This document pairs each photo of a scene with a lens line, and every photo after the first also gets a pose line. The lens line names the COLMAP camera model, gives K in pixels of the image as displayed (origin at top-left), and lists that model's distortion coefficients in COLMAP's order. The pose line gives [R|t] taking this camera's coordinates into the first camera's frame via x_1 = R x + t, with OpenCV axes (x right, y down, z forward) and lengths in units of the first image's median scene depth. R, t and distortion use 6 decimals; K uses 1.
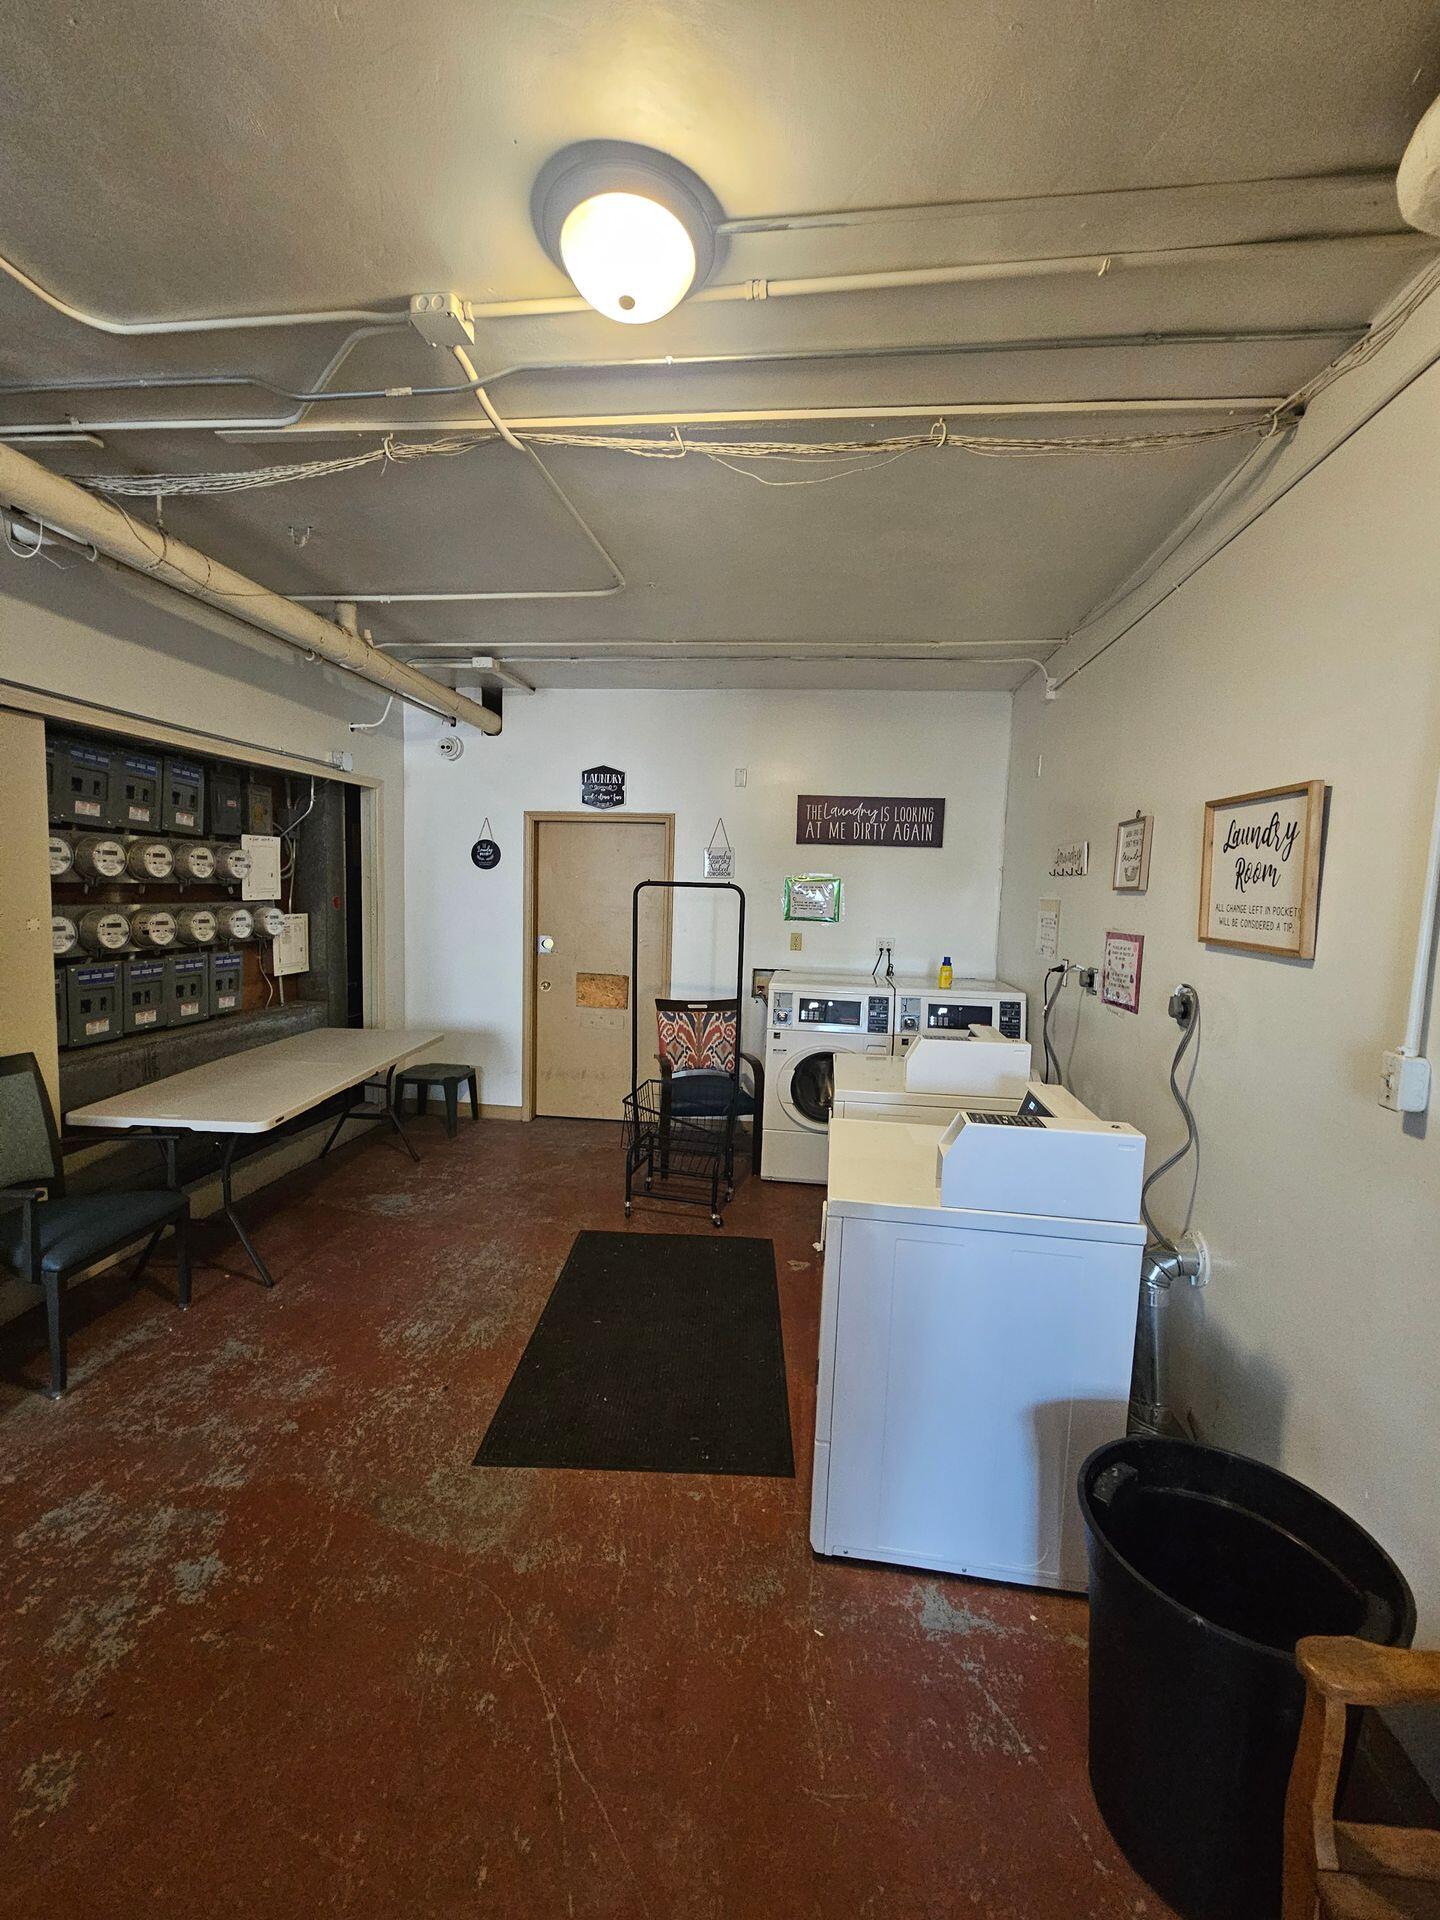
lens RADIAL K [[787.5, 0, 726.6], [0, 787.5, 960.5], [0, 0, 1]] dist [0.000158, -0.000051]
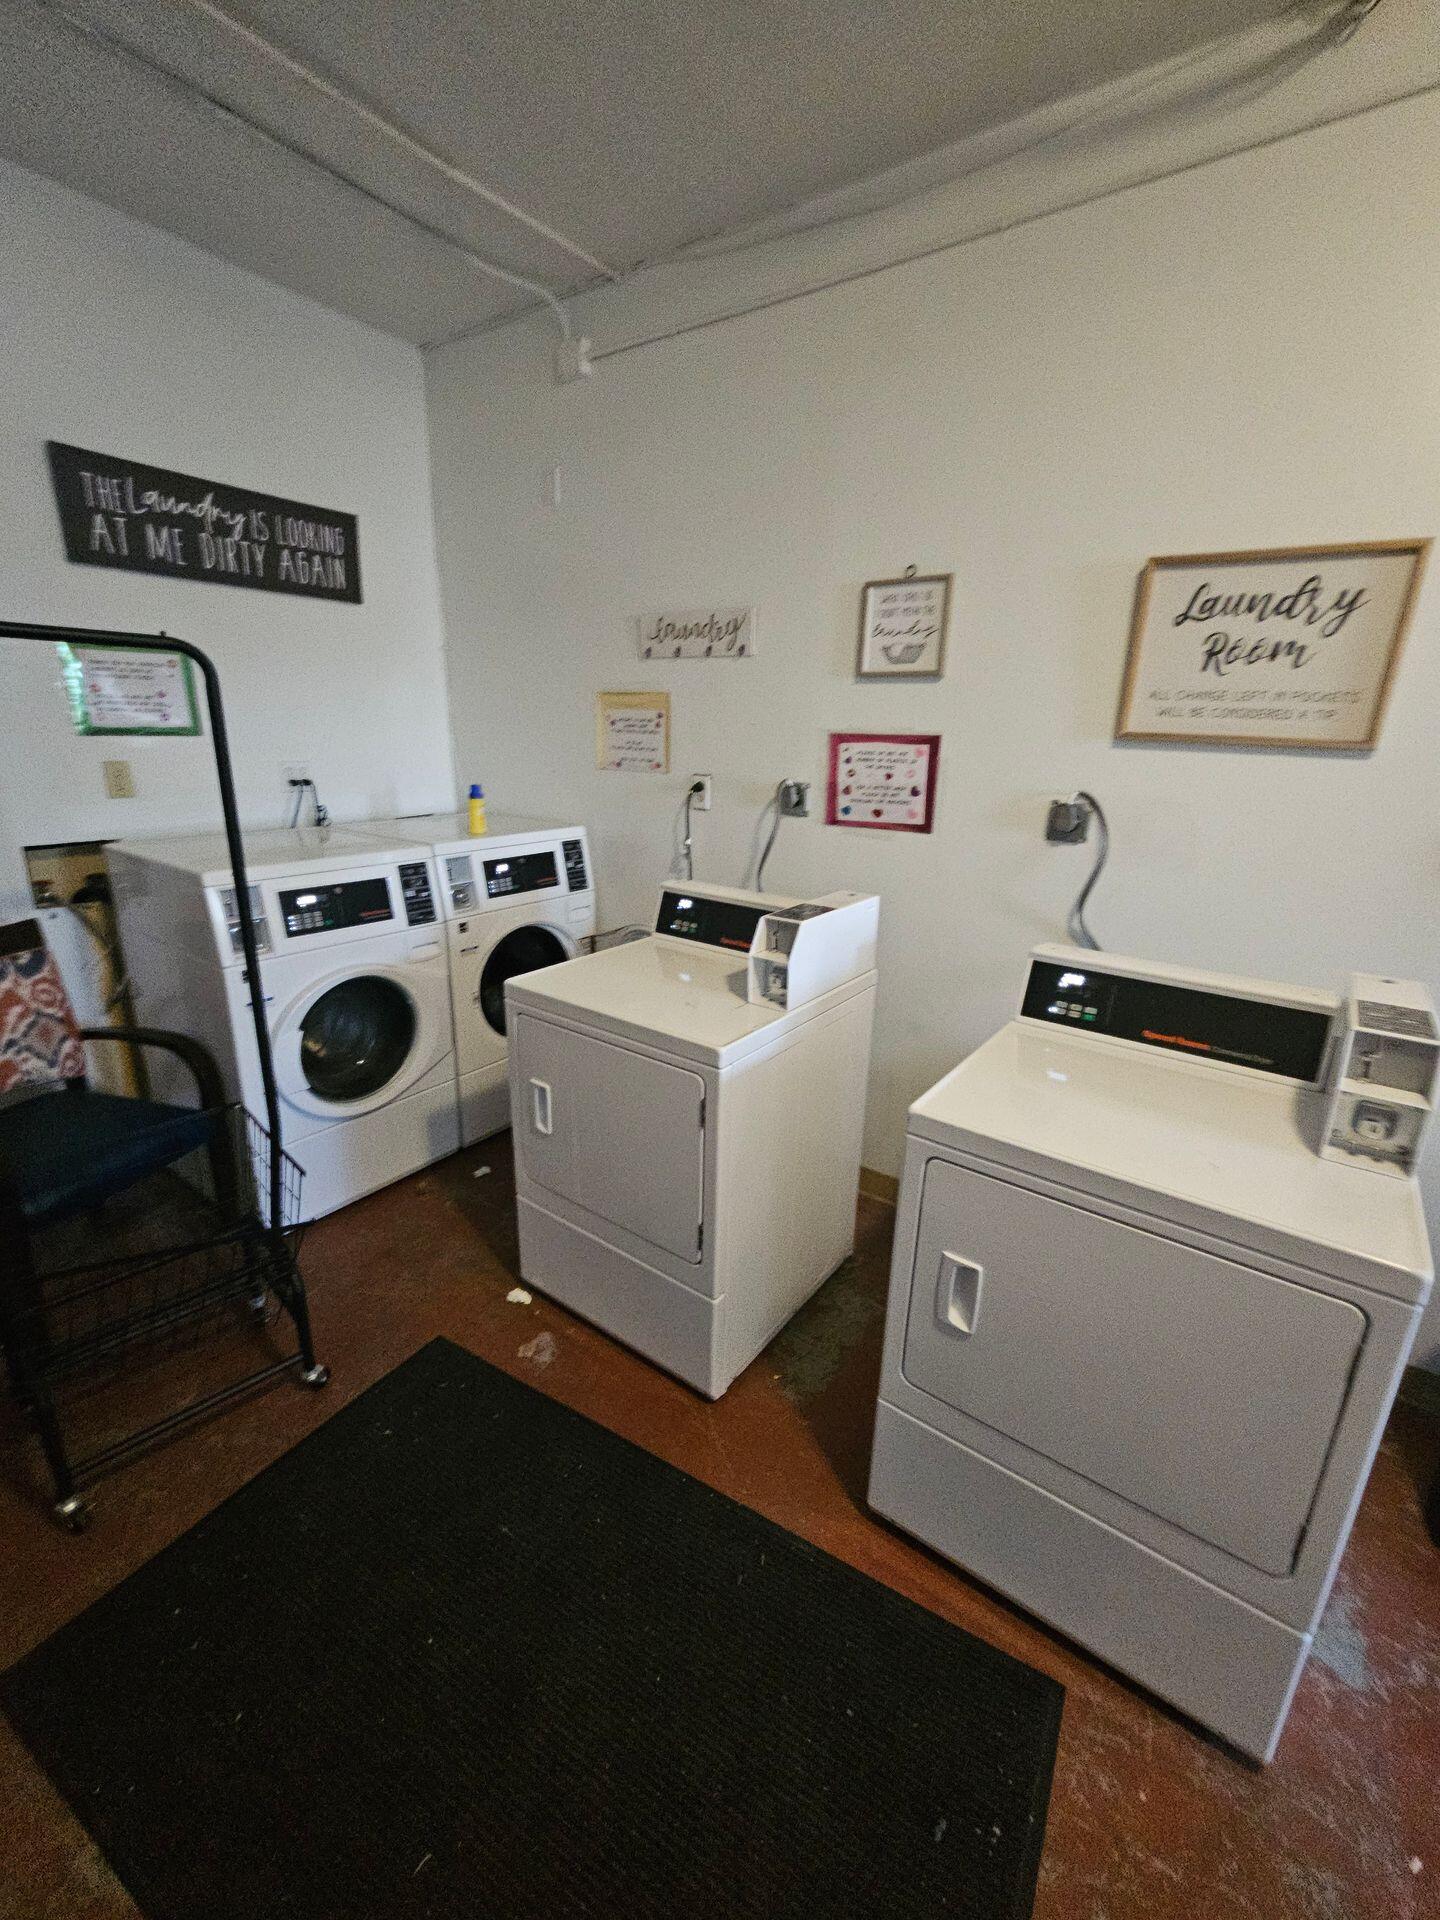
lens RADIAL K [[787.5, 0, 726.6], [0, 787.5, 960.5], [0, 0, 1]] dist [0.000158, -0.000051]
pose [[0.486353, -0.267342, 0.831858, -0.201948], [0.066836, 0.960635, 0.269652, -0.027341], [-0.871202, -0.075548, 0.485076, 0.507616]]
